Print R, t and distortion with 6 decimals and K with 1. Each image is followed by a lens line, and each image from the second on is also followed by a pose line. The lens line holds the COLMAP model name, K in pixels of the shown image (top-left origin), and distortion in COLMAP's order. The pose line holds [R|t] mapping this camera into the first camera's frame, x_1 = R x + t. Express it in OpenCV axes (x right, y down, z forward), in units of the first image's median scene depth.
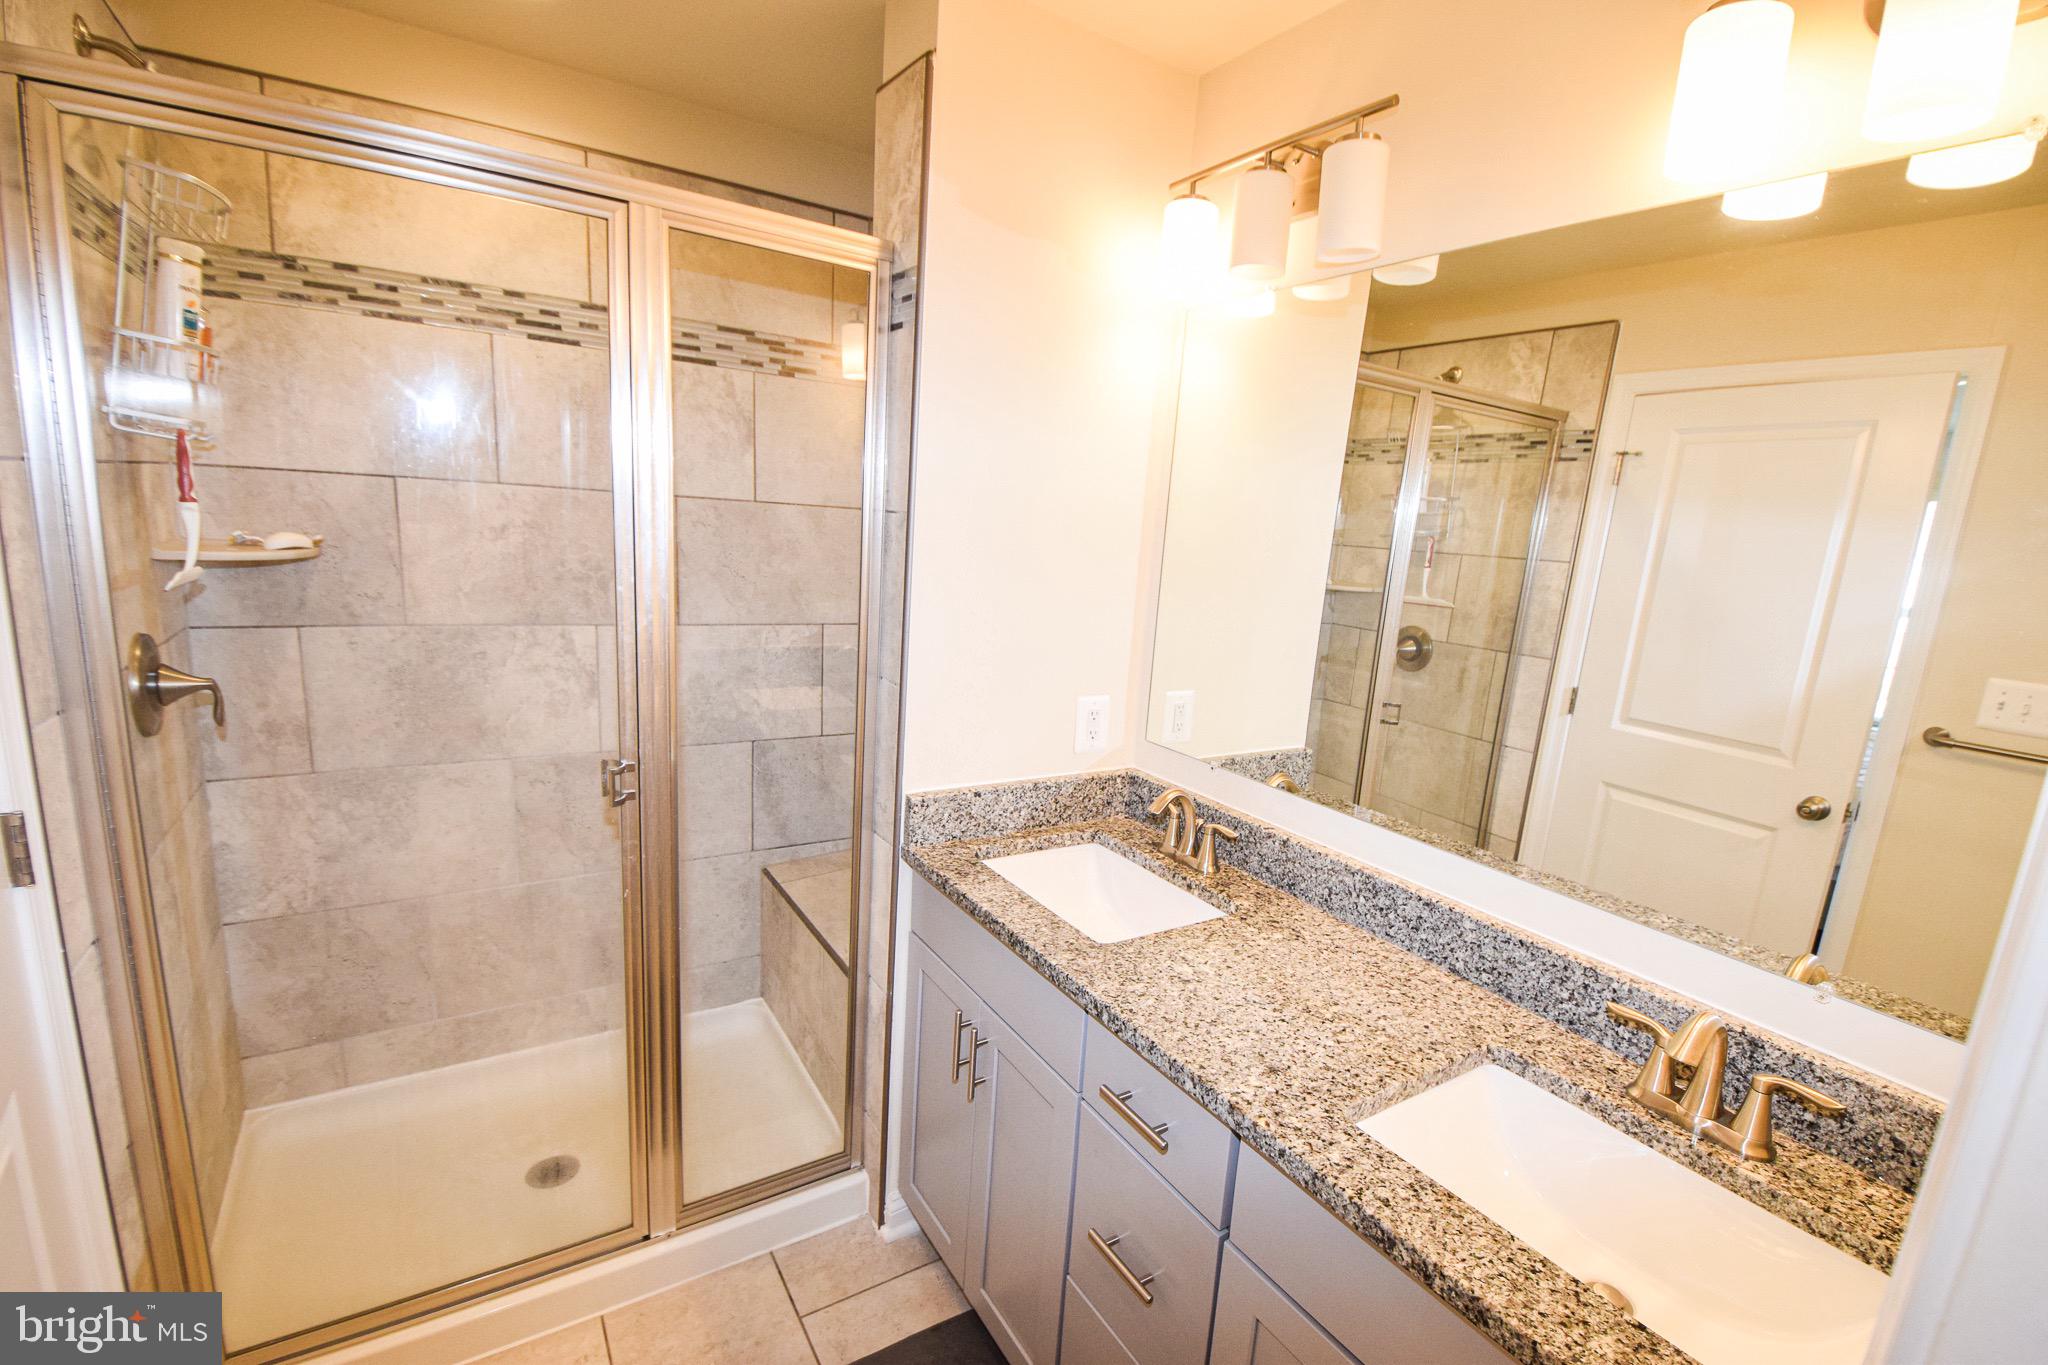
lens RADIAL K [[911.5, 0, 1053.2], [0, 911.5, 711.4], [0, 0, 1]] dist [-0.001754, -0.000736]
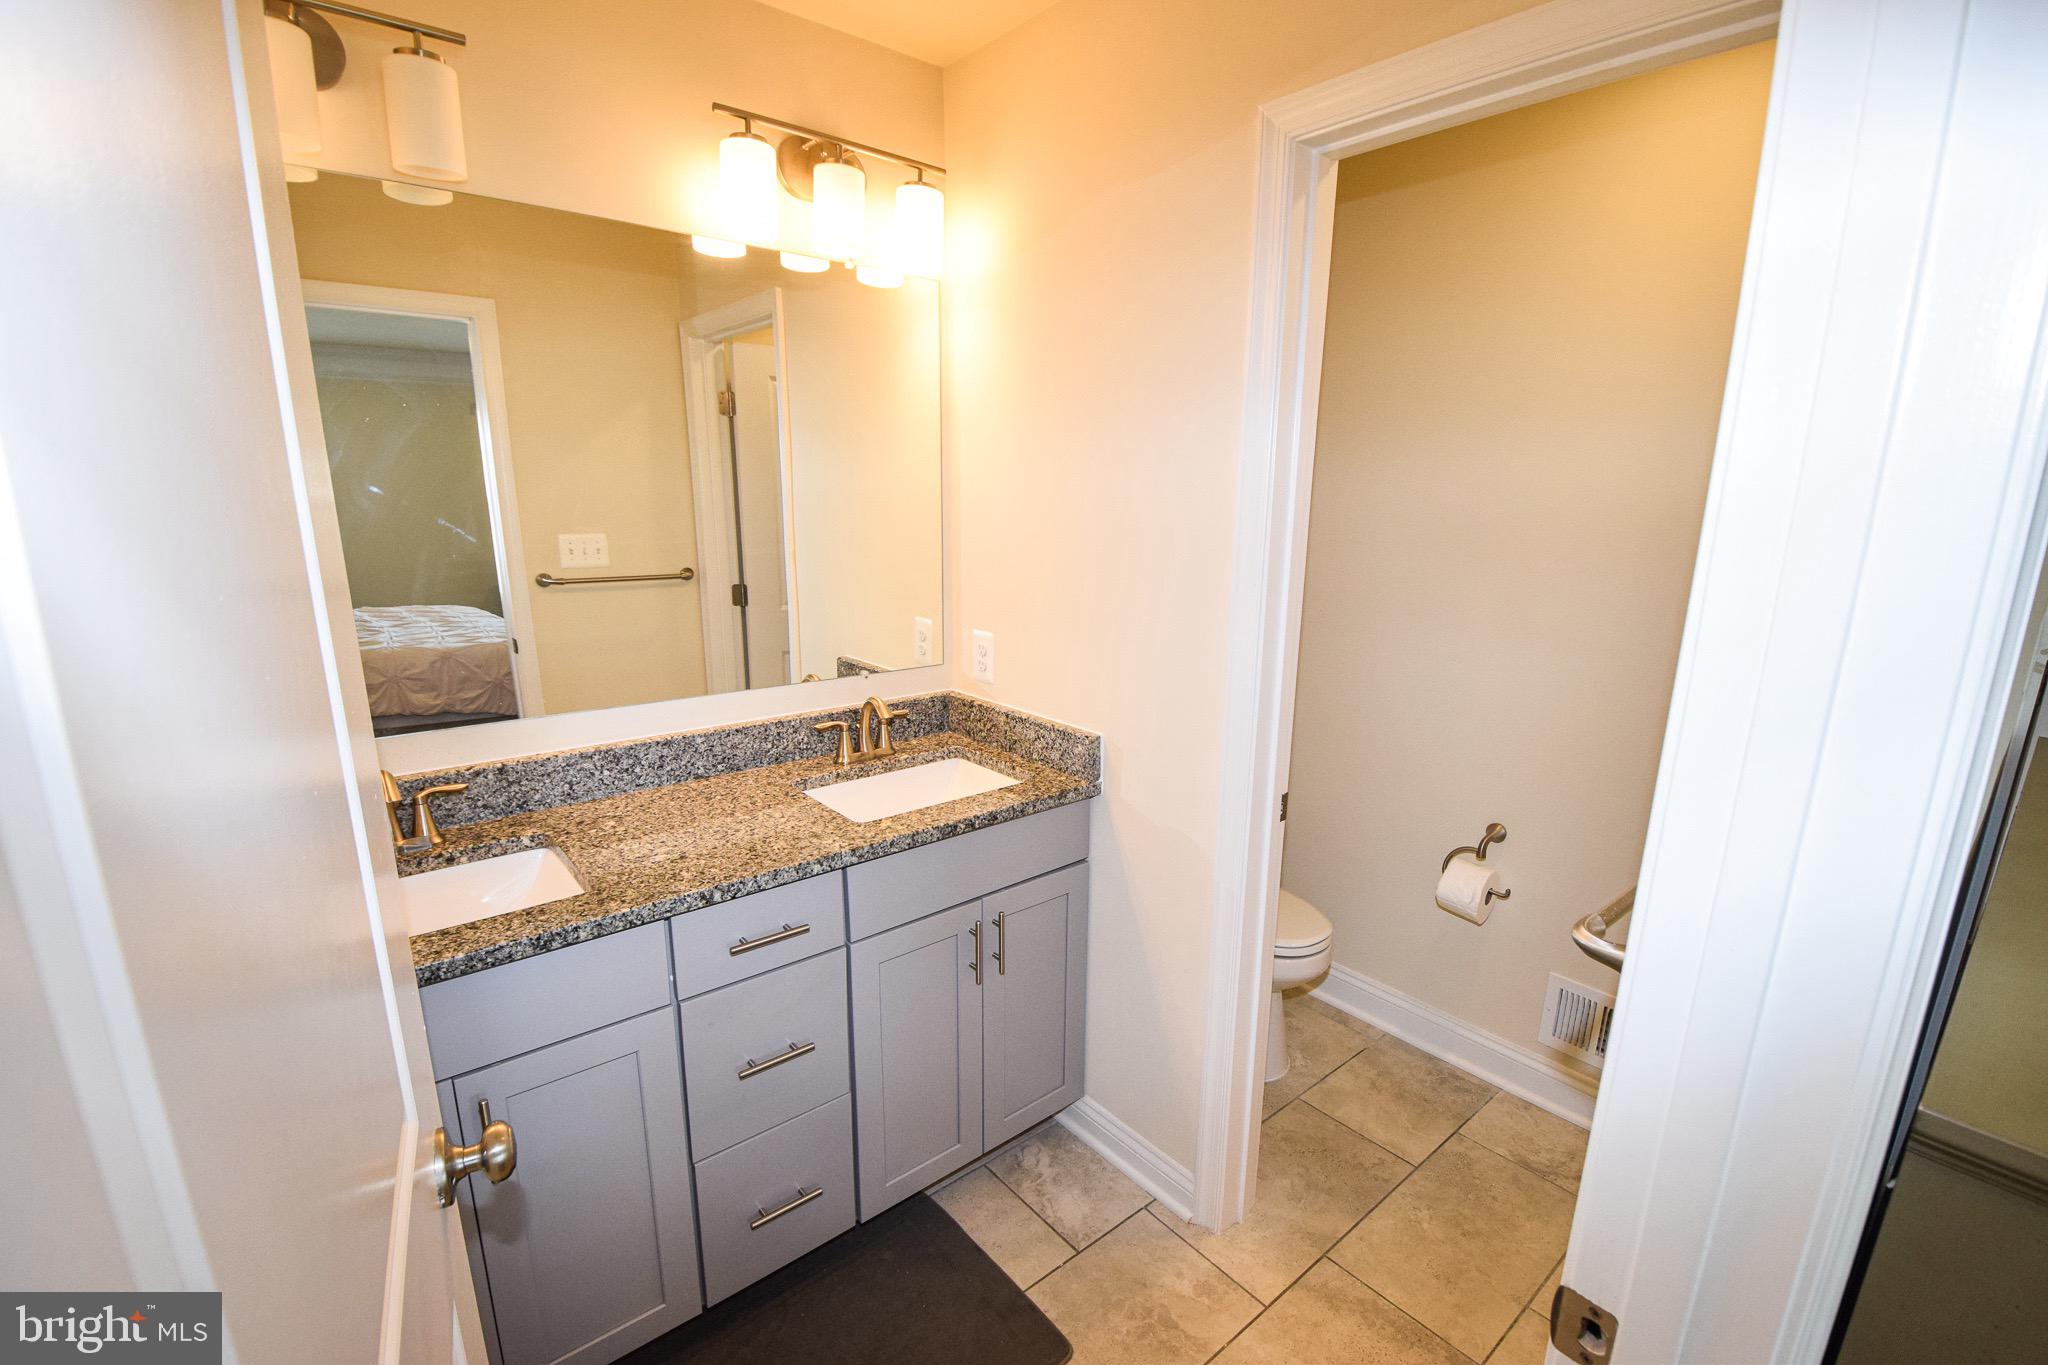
lens RADIAL K [[911.5, 0, 1053.2], [0, 911.5, 711.4], [0, 0, 1]] dist [-0.001754, -0.000736]
pose [[-0.117893, -0.306665, 0.944488, -0.910000], [0.184316, 0.927836, 0.324265, -0.158851], [-0.975771, 0.212312, -0.052862, 0.534759]]
